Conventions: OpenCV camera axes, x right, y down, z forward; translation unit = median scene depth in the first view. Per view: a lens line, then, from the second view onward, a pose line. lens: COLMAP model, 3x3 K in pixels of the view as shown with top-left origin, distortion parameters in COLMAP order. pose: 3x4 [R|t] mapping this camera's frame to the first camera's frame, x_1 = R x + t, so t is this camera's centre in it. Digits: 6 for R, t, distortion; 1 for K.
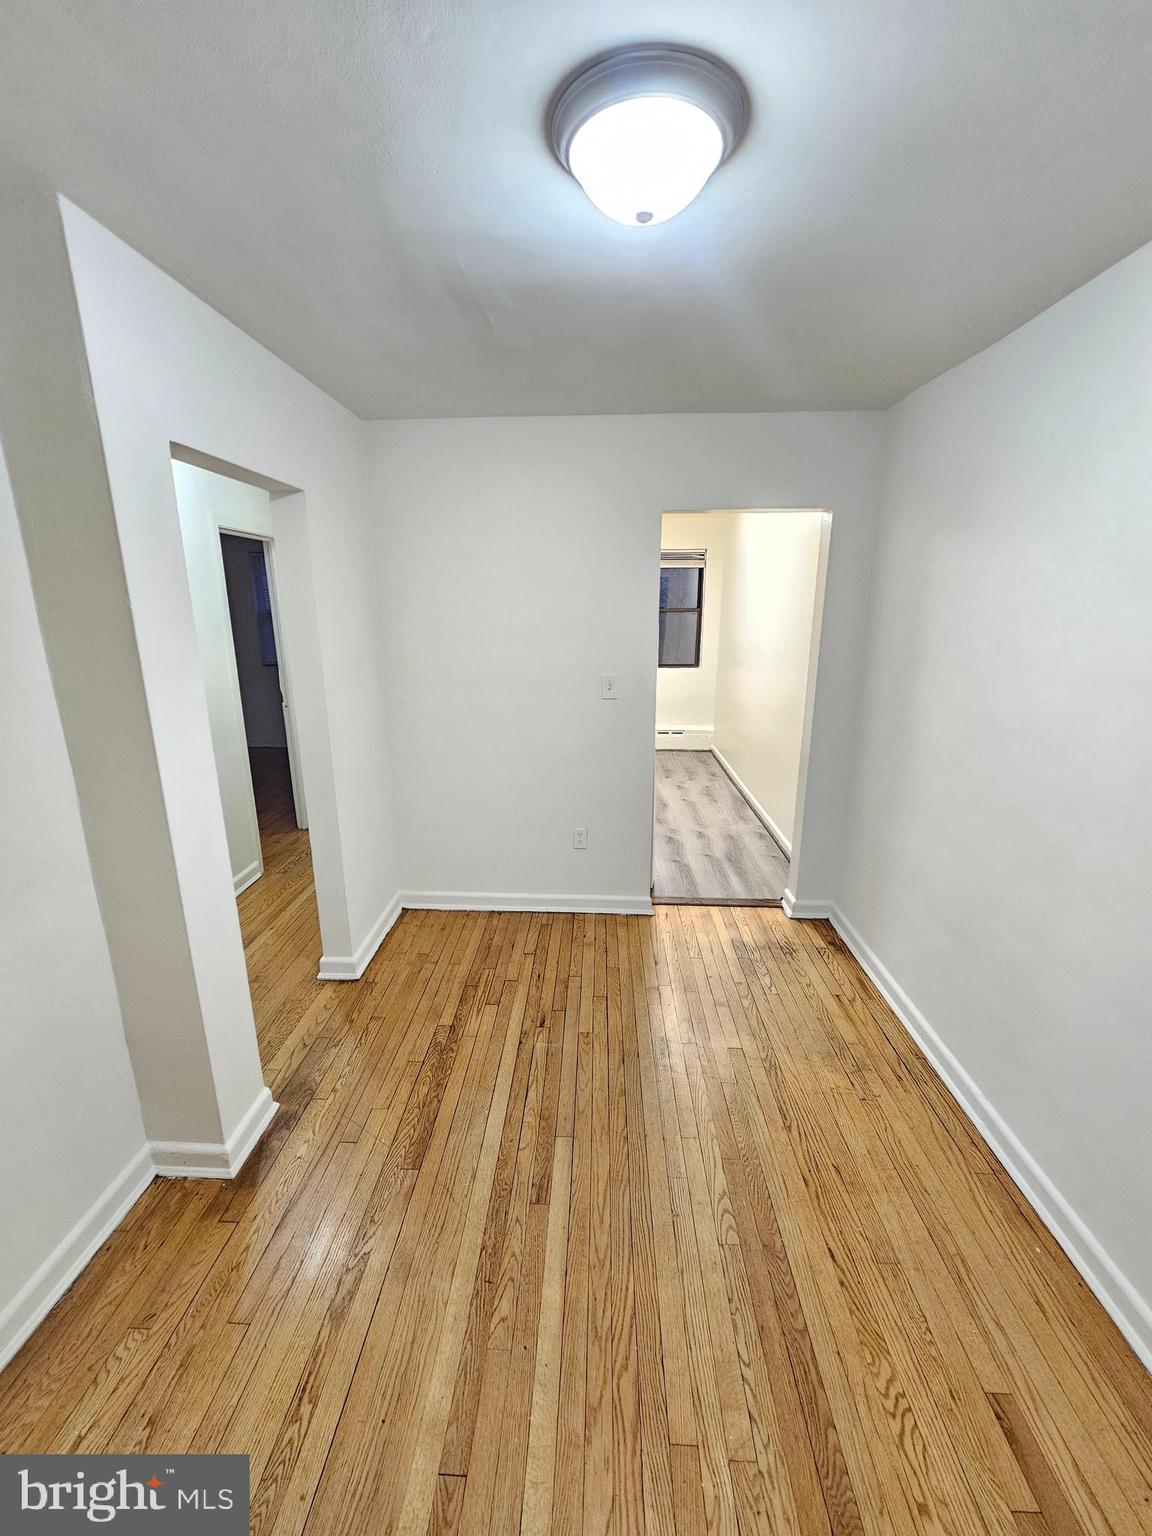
lens RADIAL K [[626.5, 0, 567.5], [0, 626.5, 763.6], [0, 0, 1]] dist [-0.001678, -0.000700]
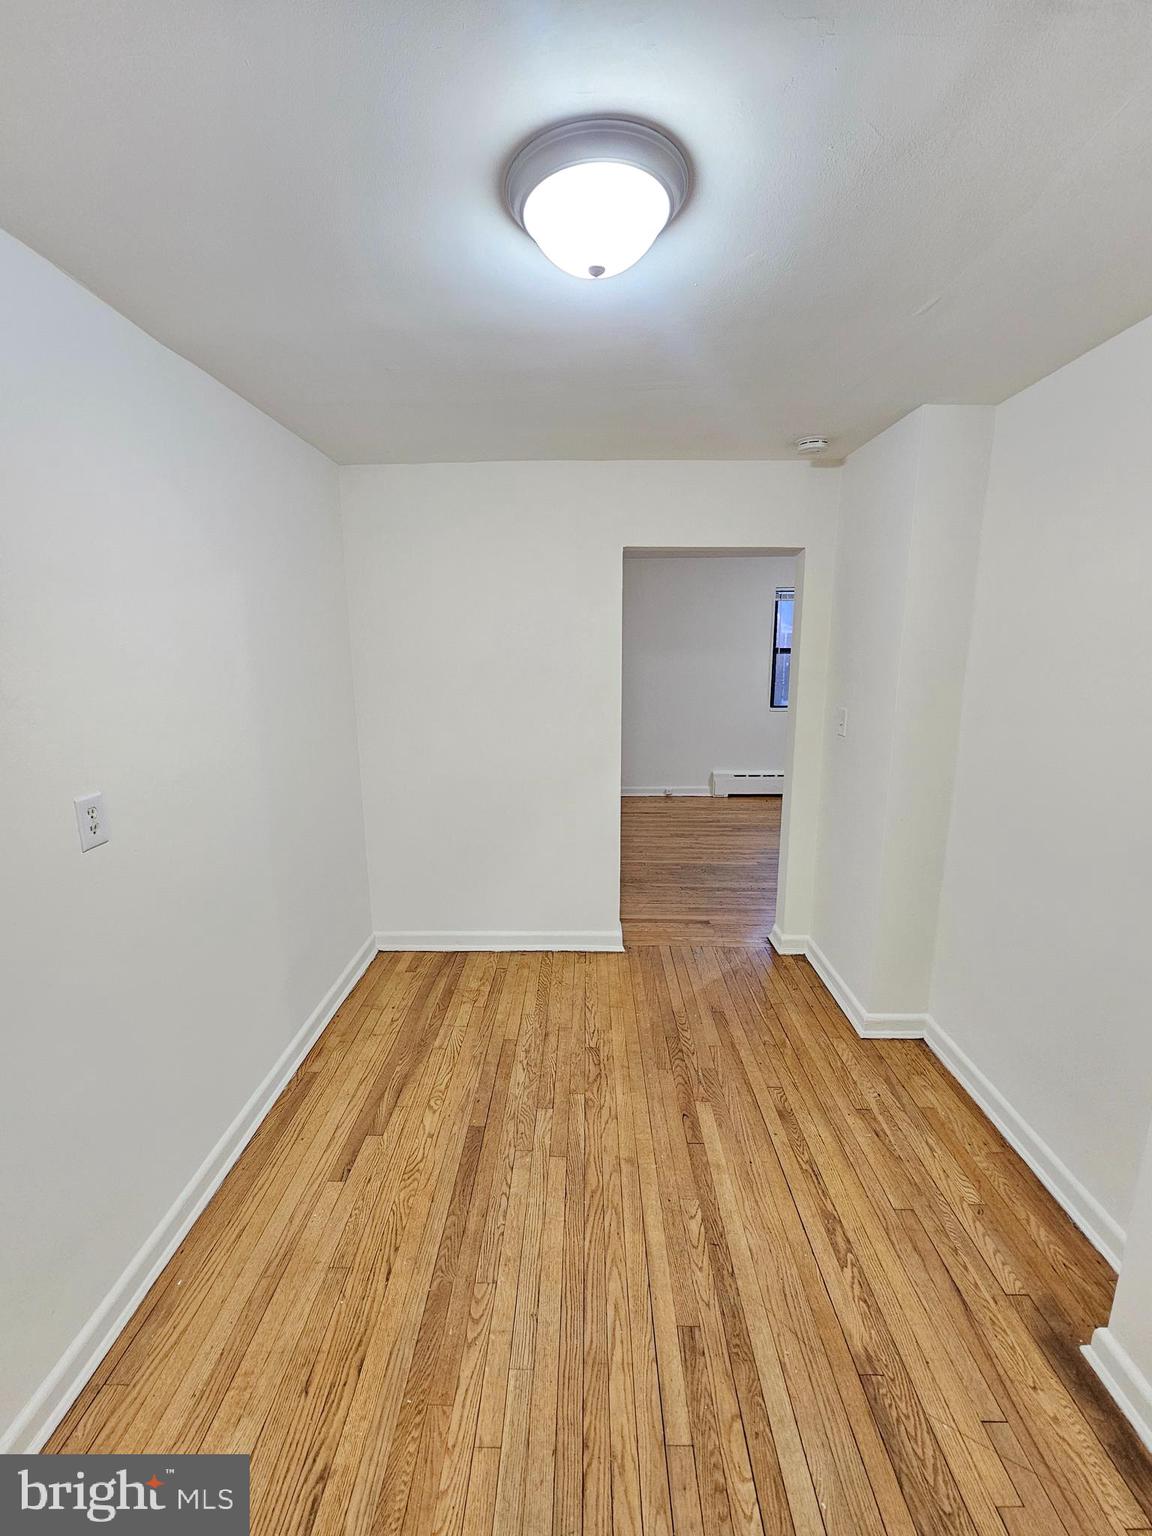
lens RADIAL K [[626.5, 0, 567.5], [0, 626.5, 763.6], [0, 0, 1]] dist [-0.001678, -0.000700]
pose [[-0.999669, 0.014552, -0.021200, 0.136433], [0.004060, 0.903442, 0.428692, -0.388168], [0.025391, 0.428464, -0.903202, 1.519439]]
